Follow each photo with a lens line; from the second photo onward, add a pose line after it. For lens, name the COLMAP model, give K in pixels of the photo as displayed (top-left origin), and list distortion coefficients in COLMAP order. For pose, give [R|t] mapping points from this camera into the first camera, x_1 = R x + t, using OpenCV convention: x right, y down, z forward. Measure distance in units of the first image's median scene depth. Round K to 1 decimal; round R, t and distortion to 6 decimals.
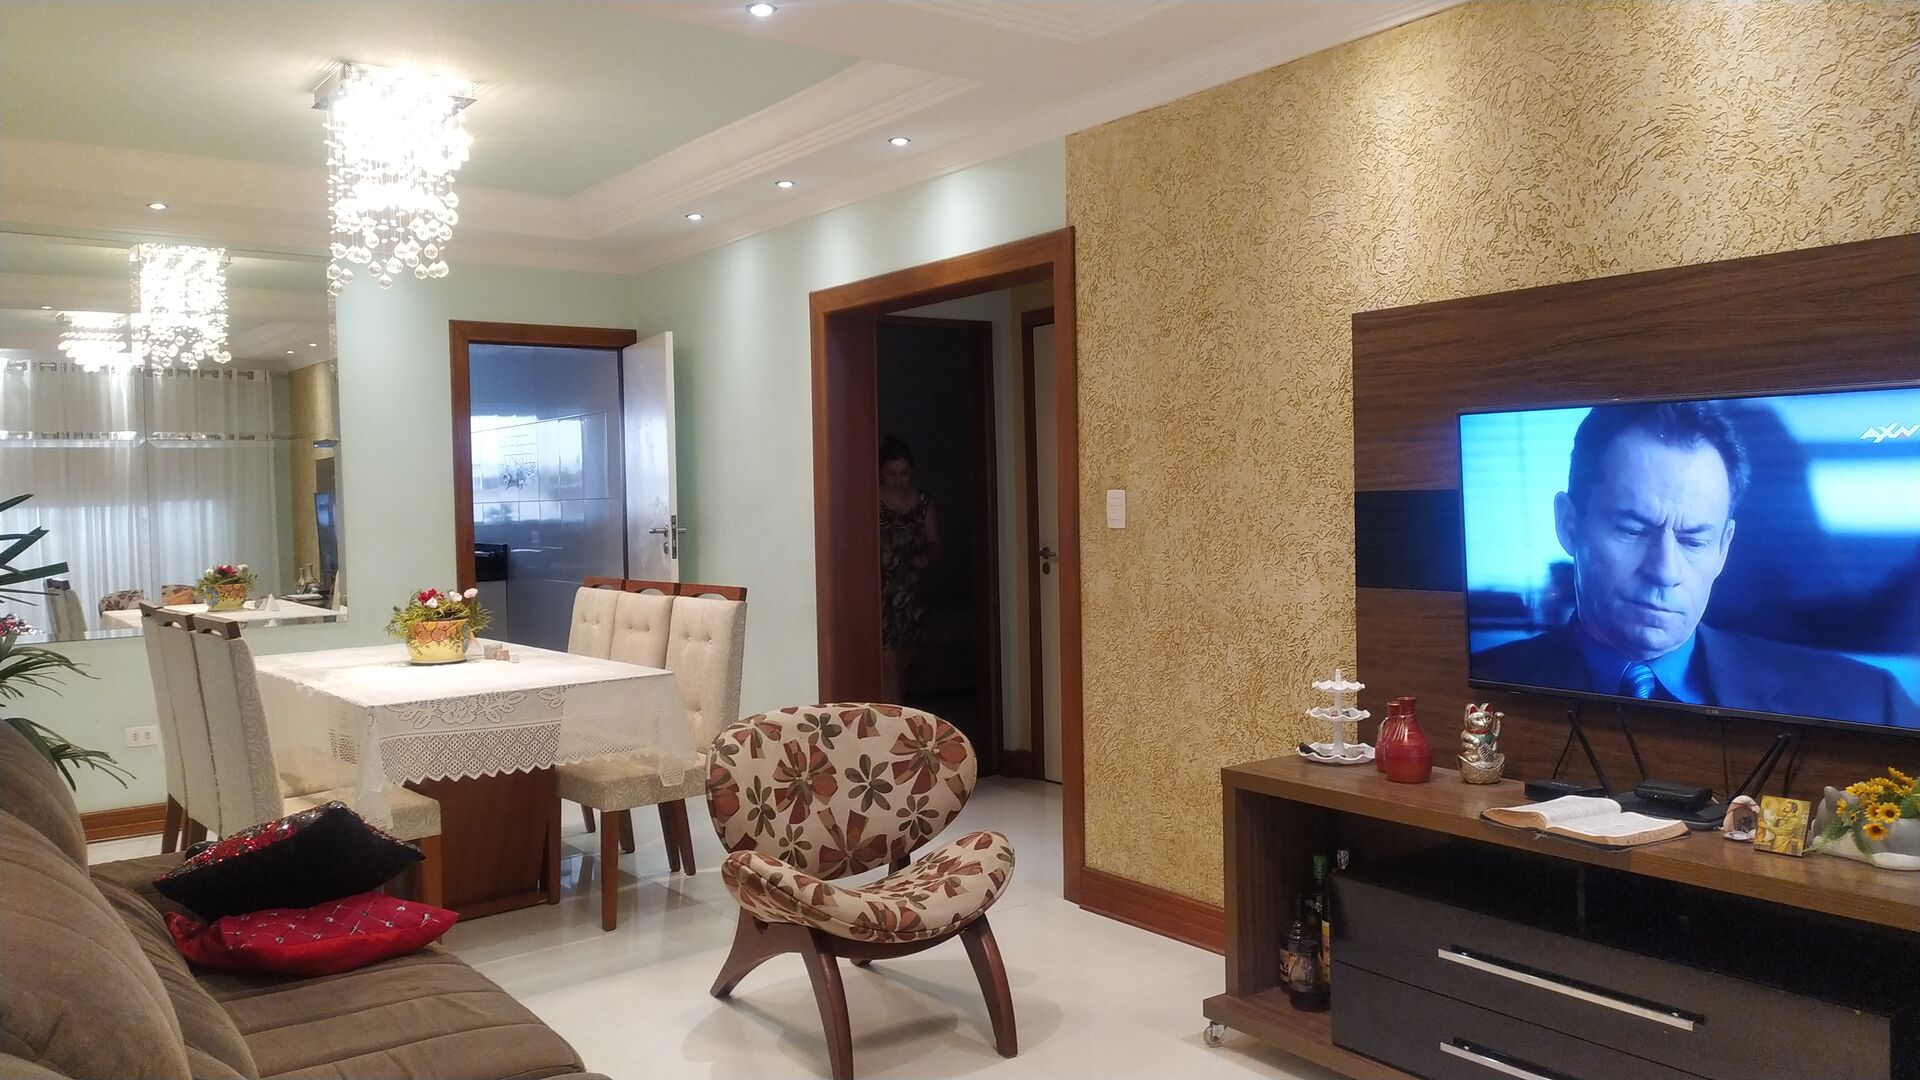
lens RADIAL K [[1432.6, 0, 944.3], [0, 1432.6, 535.9], [0, 0, 1]] dist [0.054036, -0.048576]
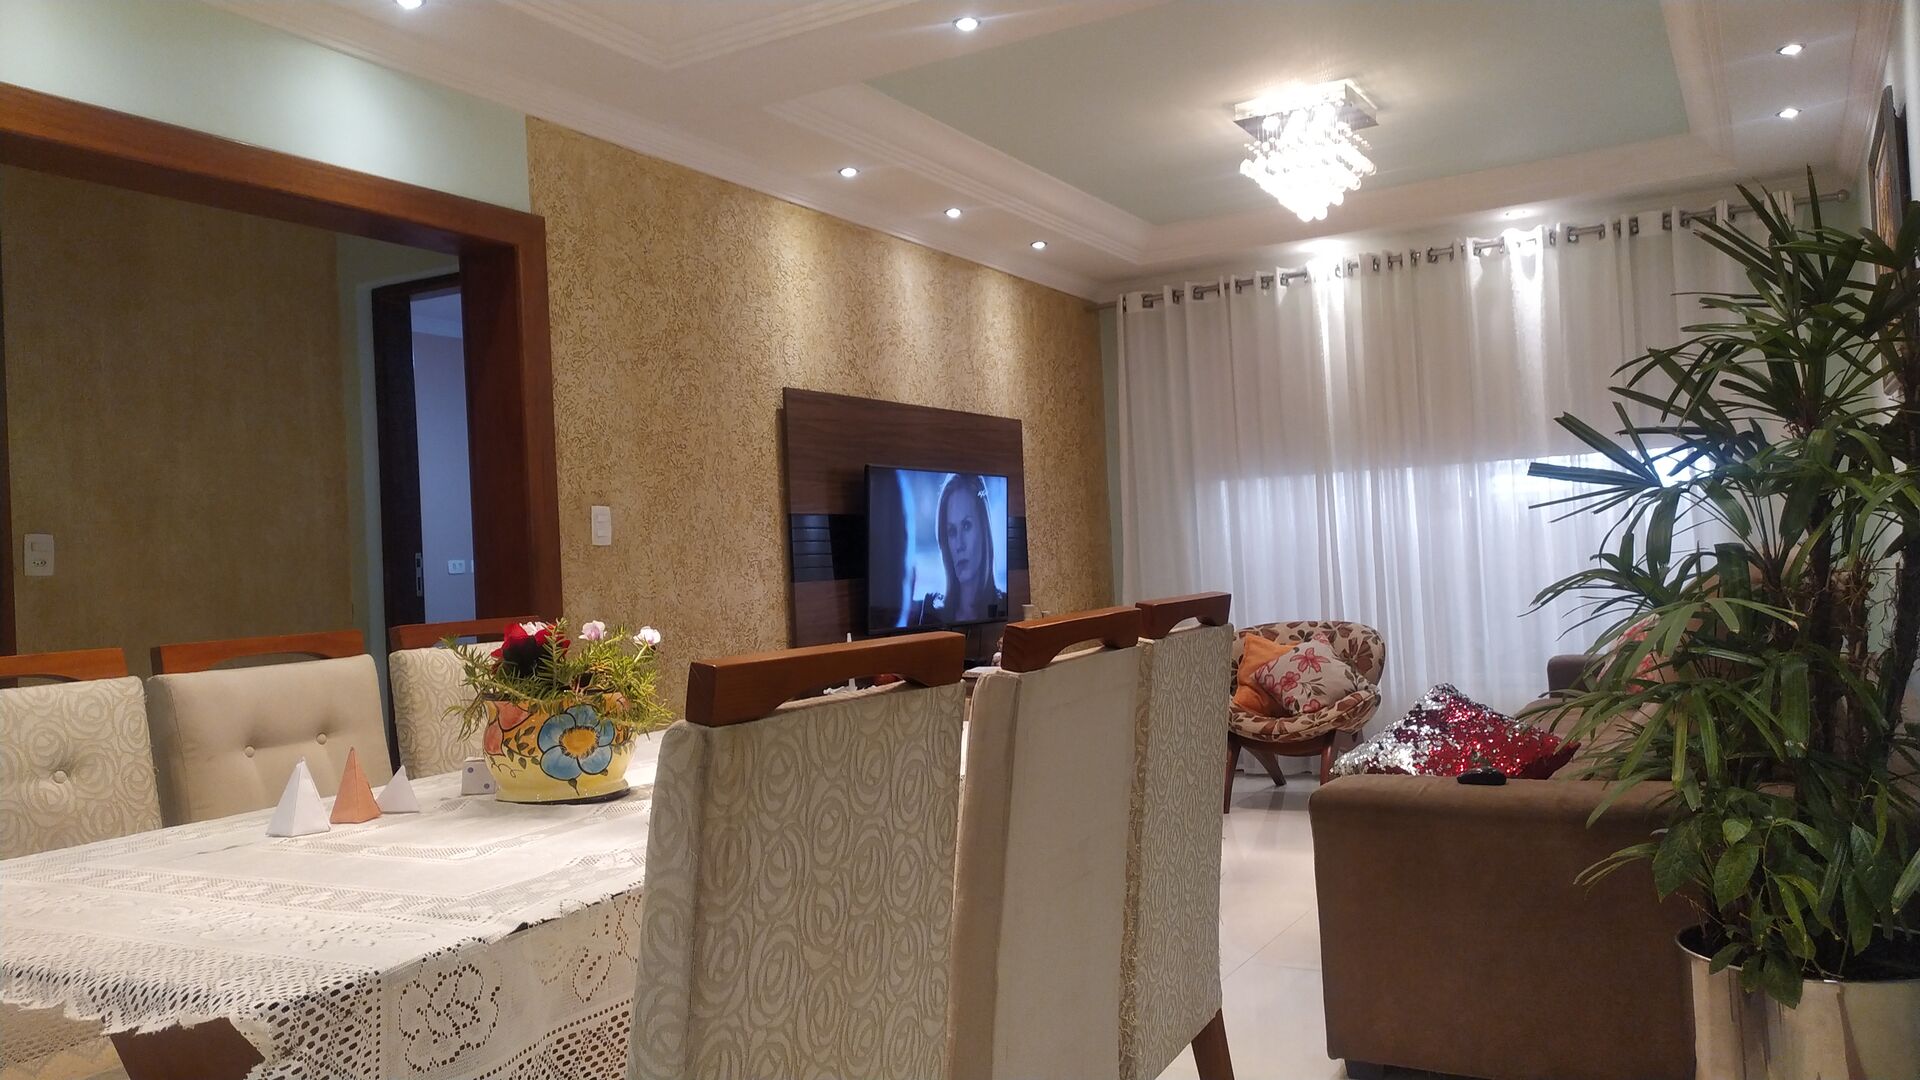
lens RADIAL K [[1432.6, 0, 953.1], [0, 1432.6, 543.6], [0, 0, 1]] dist [0.054036, -0.048576]
pose [[-0.404974, 0.058000, 0.912487, -0.994021], [0.085868, 0.995988, -0.025198, 0.043963], [-0.910287, 0.068149, -0.408330, 1.358566]]
